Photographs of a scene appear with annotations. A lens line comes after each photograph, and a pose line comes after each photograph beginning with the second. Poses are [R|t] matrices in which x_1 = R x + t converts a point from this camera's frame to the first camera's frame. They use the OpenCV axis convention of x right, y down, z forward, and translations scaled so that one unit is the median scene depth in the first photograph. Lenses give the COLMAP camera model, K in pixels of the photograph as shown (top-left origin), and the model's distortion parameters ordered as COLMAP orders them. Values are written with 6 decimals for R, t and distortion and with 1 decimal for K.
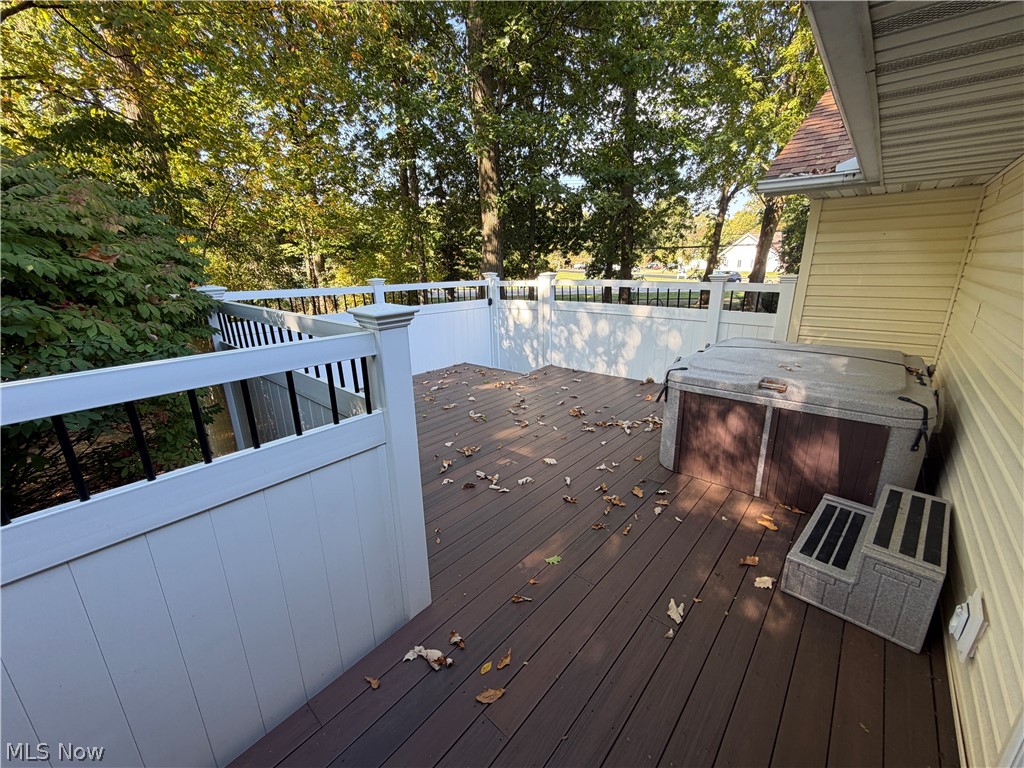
lens RADIAL K [[410.4, 0, 512.0], [0, 410.4, 384.0], [0, 0, 1]] dist [0.001734, 0.000171]
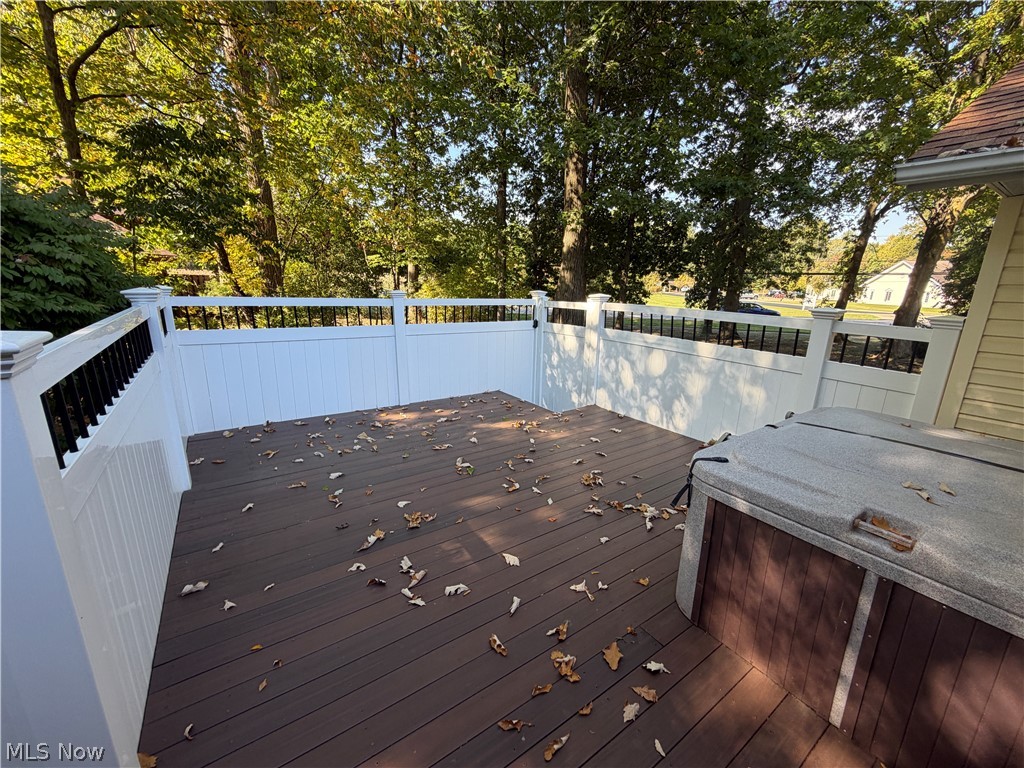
lens RADIAL K [[410.4, 0, 512.0], [0, 410.4, 384.0], [0, 0, 1]] dist [0.001734, 0.000171]
pose [[0.969342, 0.099956, -0.224466, 0.065331], [-0.109186, 0.993596, -0.029060, -0.026101], [0.220124, 0.052677, 0.974049, 0.089631]]
